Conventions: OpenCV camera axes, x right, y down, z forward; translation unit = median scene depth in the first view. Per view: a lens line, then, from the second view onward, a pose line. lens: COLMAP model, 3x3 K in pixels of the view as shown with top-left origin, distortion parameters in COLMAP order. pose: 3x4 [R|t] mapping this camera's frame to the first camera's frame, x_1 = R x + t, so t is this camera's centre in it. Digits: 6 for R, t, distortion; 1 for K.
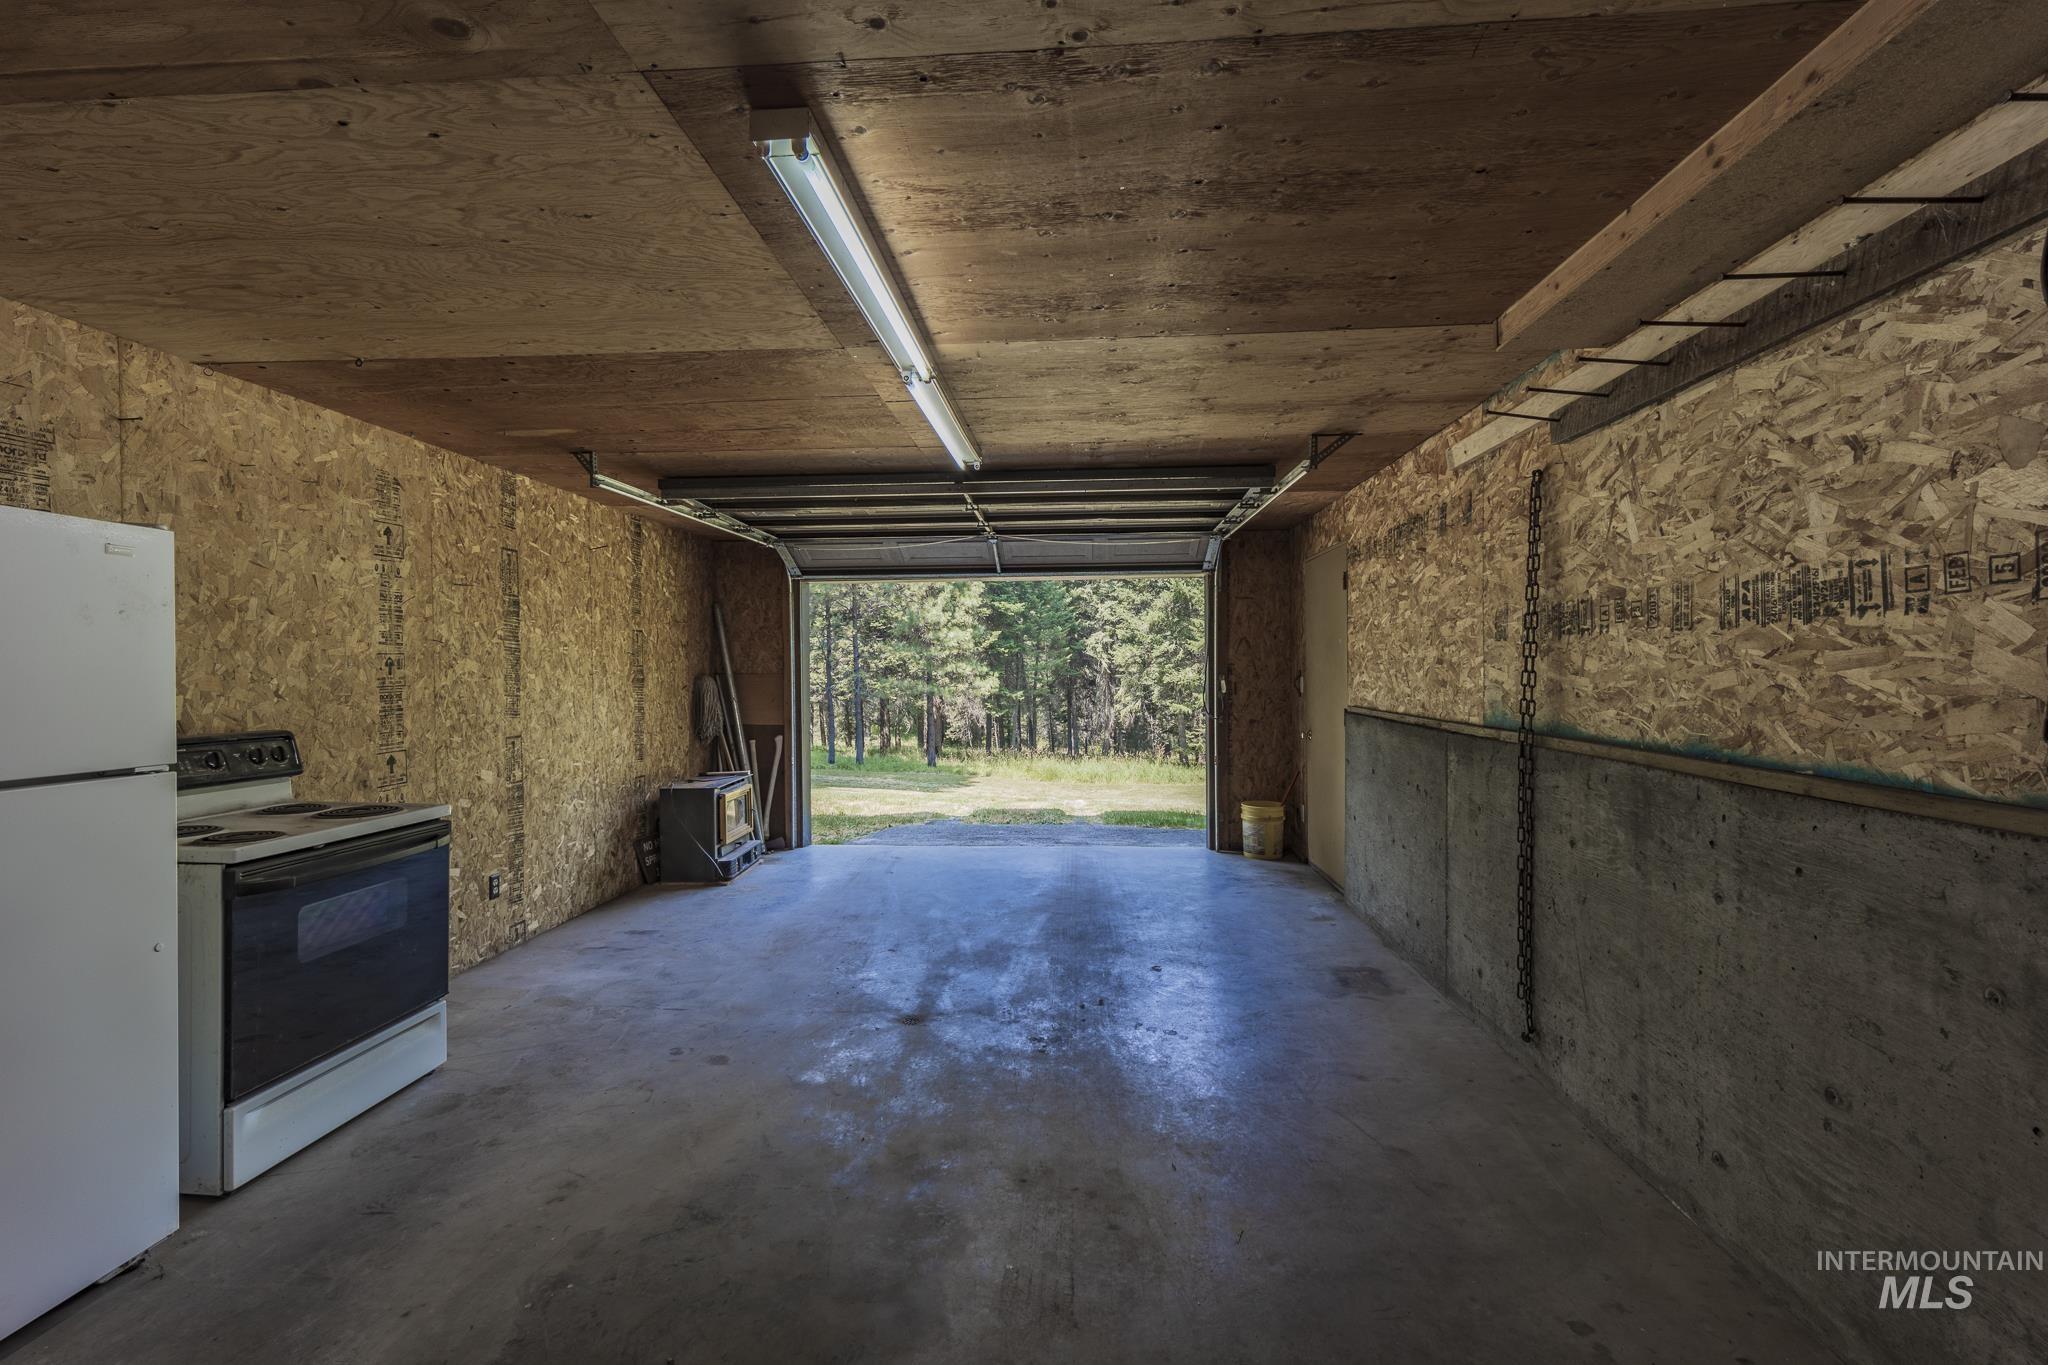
lens RADIAL K [[873.6, 0, 1022.7], [0, 873.6, 673.0], [0, 0, 1]] dist [0.001574, -0.000210]
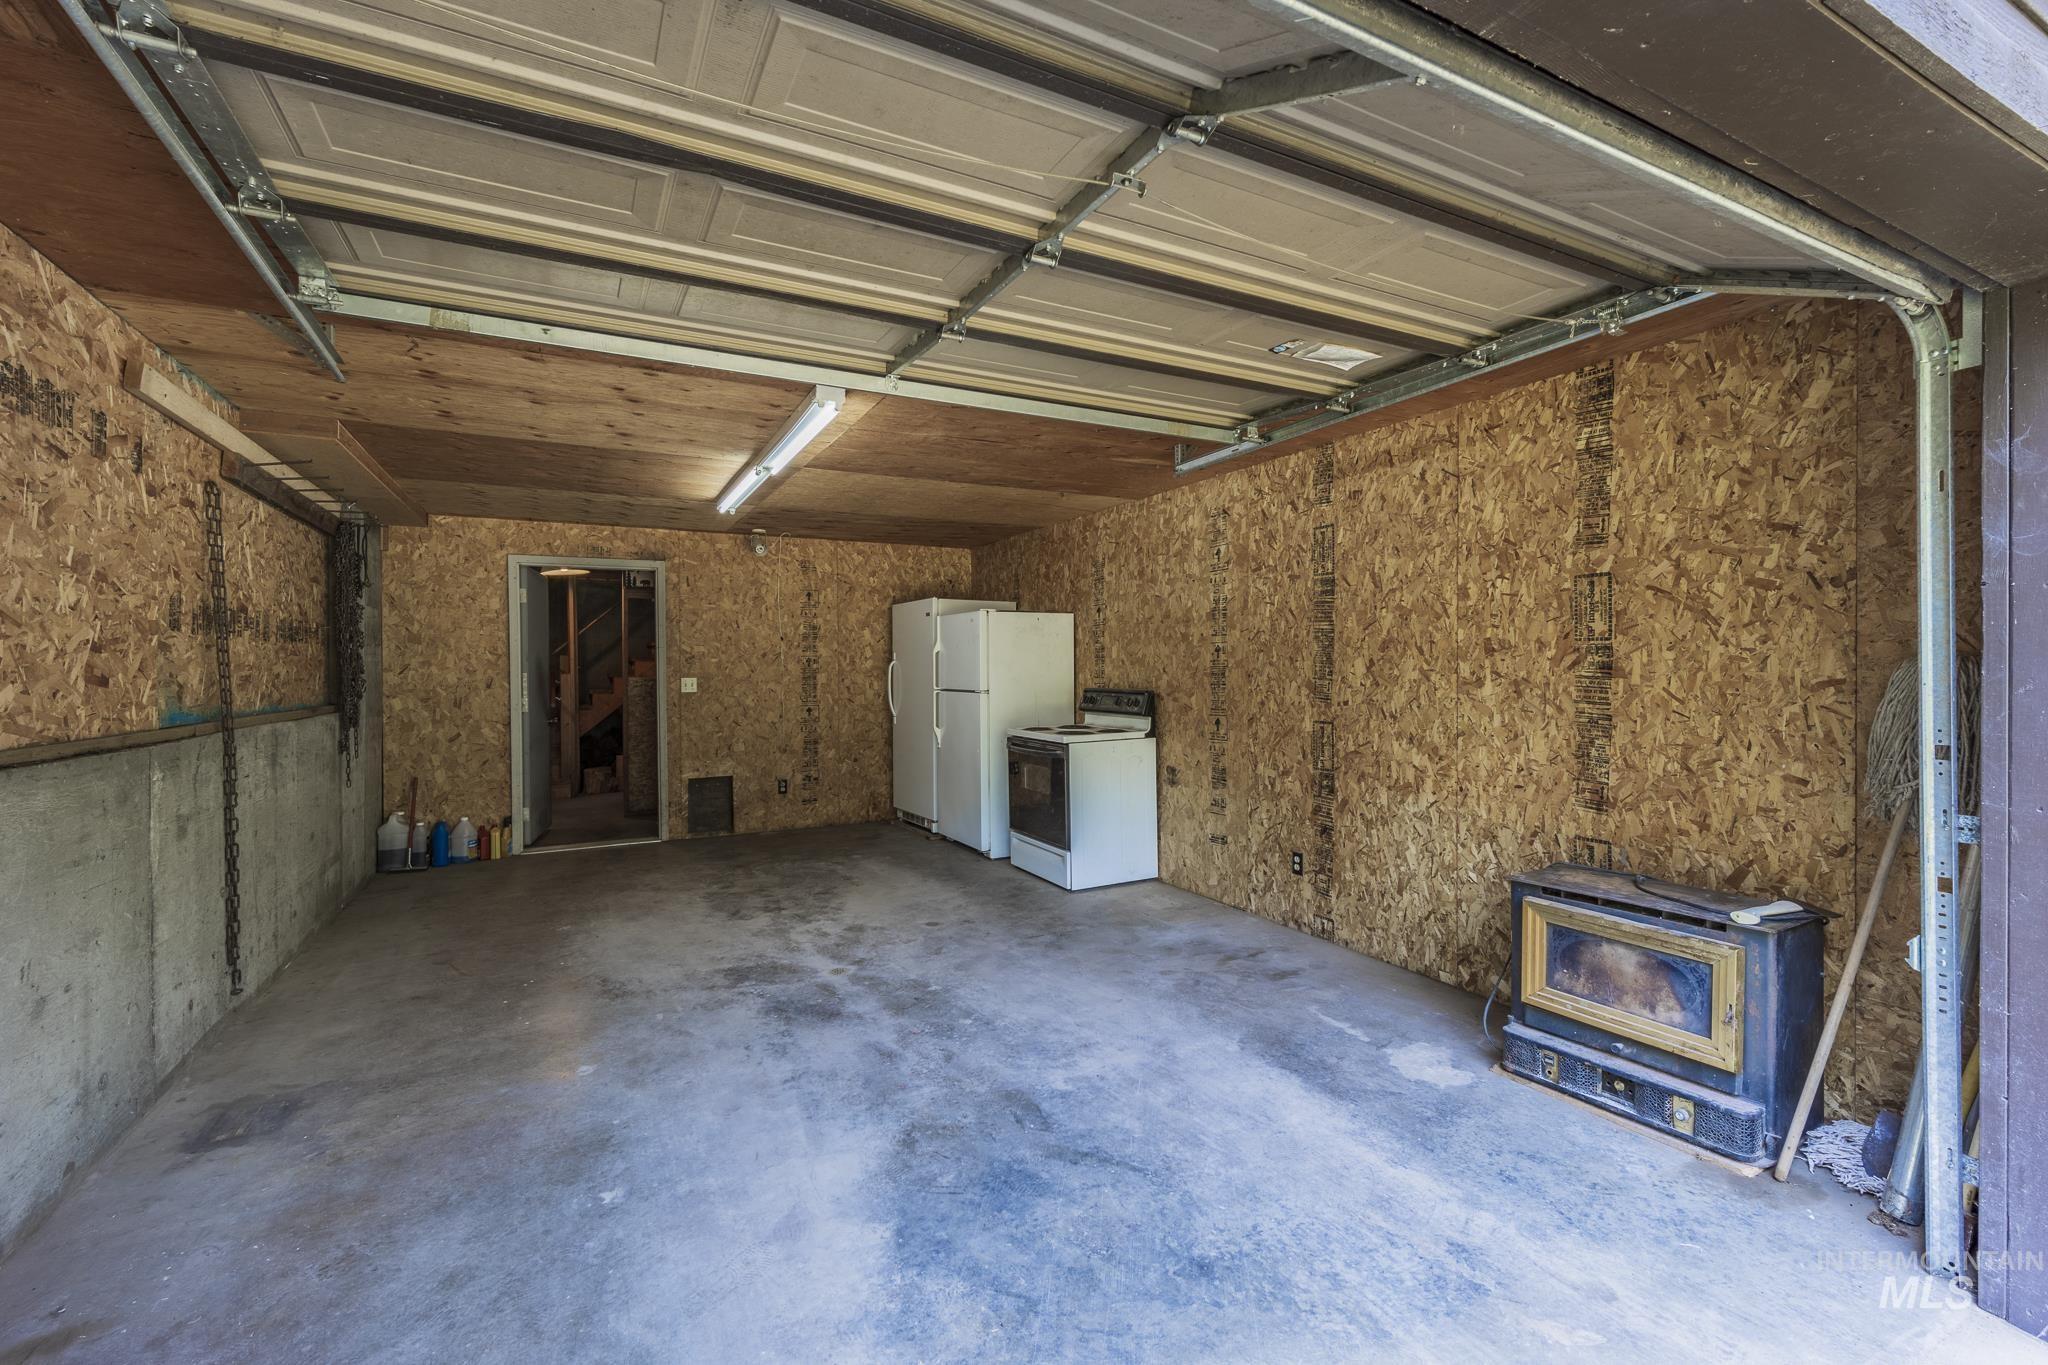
lens RADIAL K [[873.6, 0, 1022.7], [0, 873.6, 673.0], [0, 0, 1]] dist [0.001574, -0.000210]
pose [[-0.853349, 0.015124, -0.521120, 0.226397], [0.009356, 0.999862, 0.013696, 0.003487], [0.521256, 0.006812, -0.853373, 1.886313]]
